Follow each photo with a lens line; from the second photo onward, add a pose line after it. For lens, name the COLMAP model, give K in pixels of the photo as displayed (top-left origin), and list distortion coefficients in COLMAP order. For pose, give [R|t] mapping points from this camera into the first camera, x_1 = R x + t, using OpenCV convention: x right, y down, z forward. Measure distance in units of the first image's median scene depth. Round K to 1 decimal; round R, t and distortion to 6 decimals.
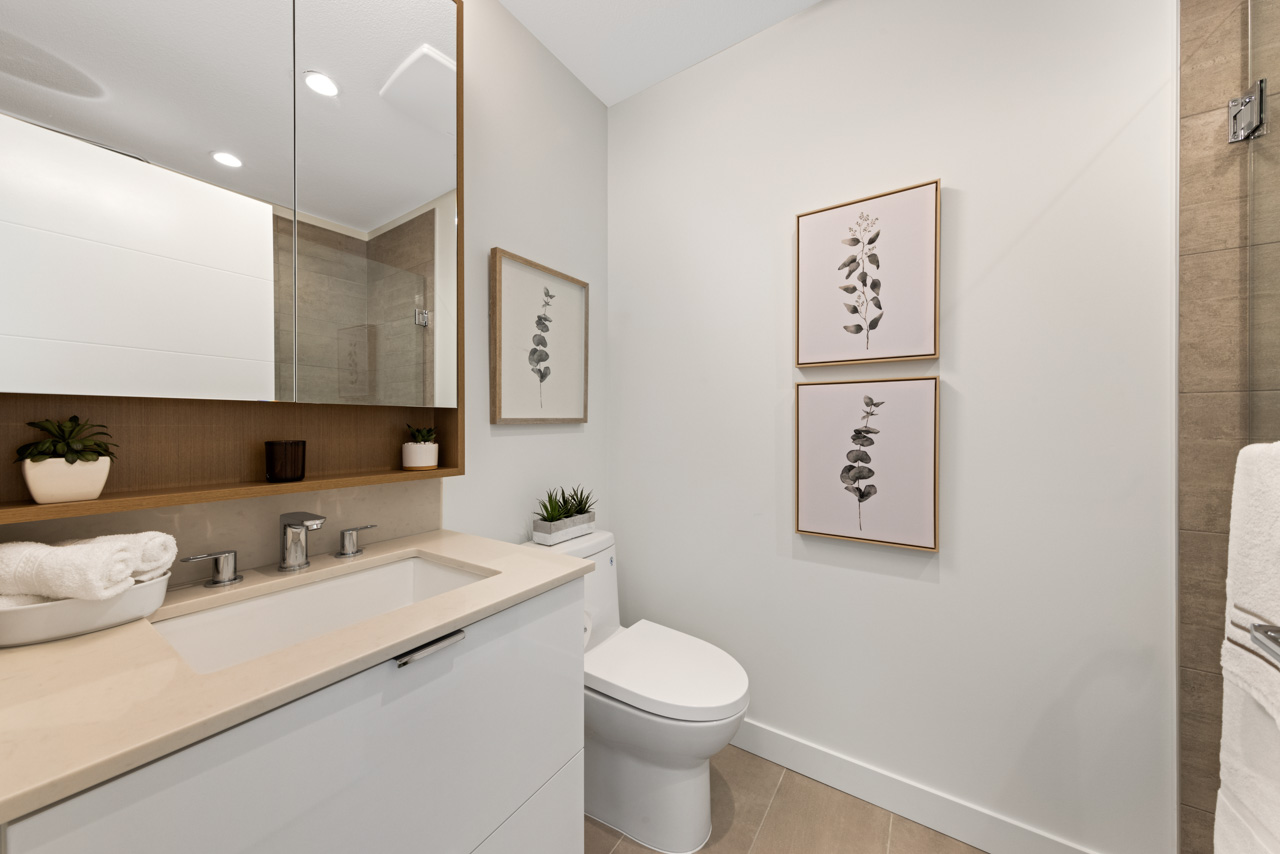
lens RADIAL K [[431.3, 0, 647.3], [0, 431.3, 430.0], [0, 0, 1]] dist [0.000503, 0.000008]
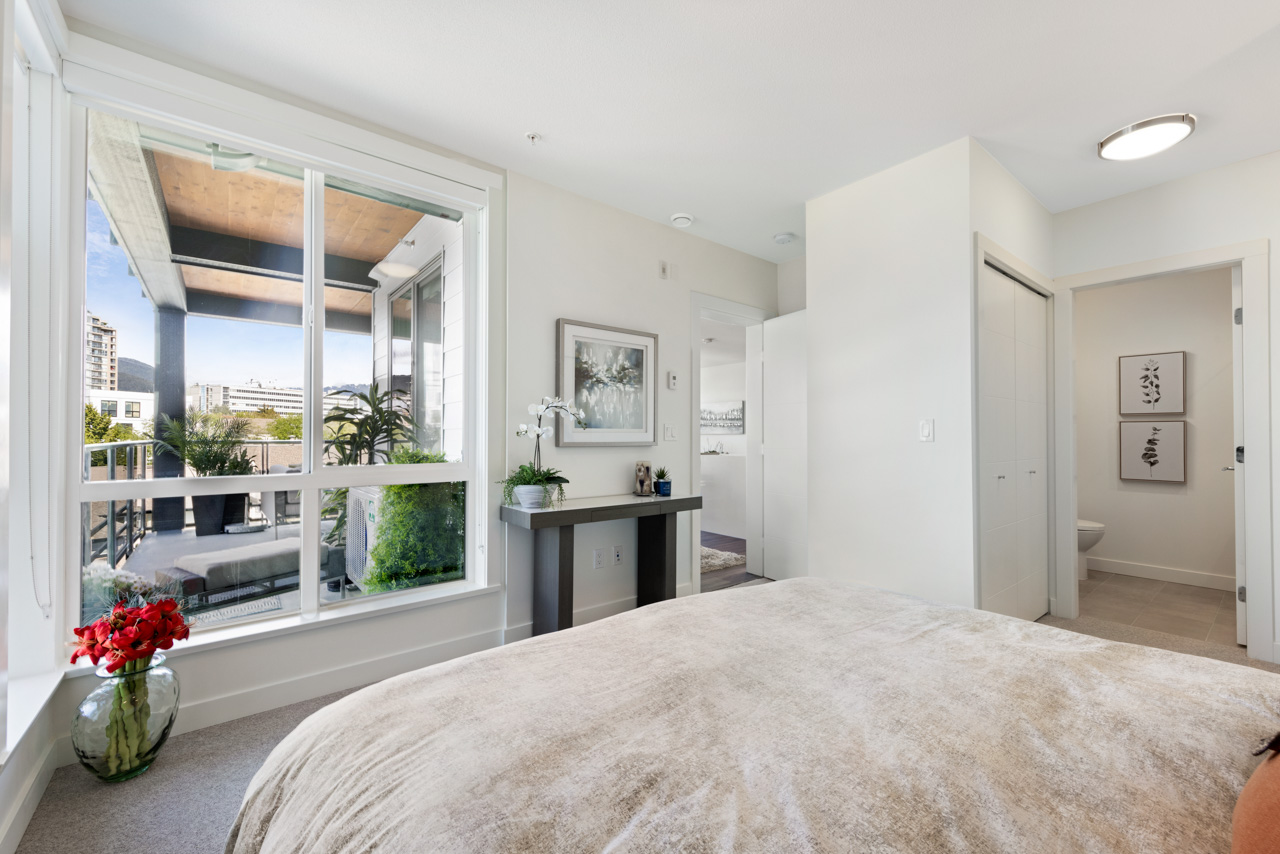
lens RADIAL K [[525.6, 0, 646.8], [0, 525.6, 435.7], [0, 0, 1]] dist [0.002261, 0.000722]
pose [[0.956361, -0.000348, -0.292188, -1.555414], [-0.004822, 0.999844, -0.016975, 0.046675], [0.292149, 0.017643, 0.956210, -3.068977]]
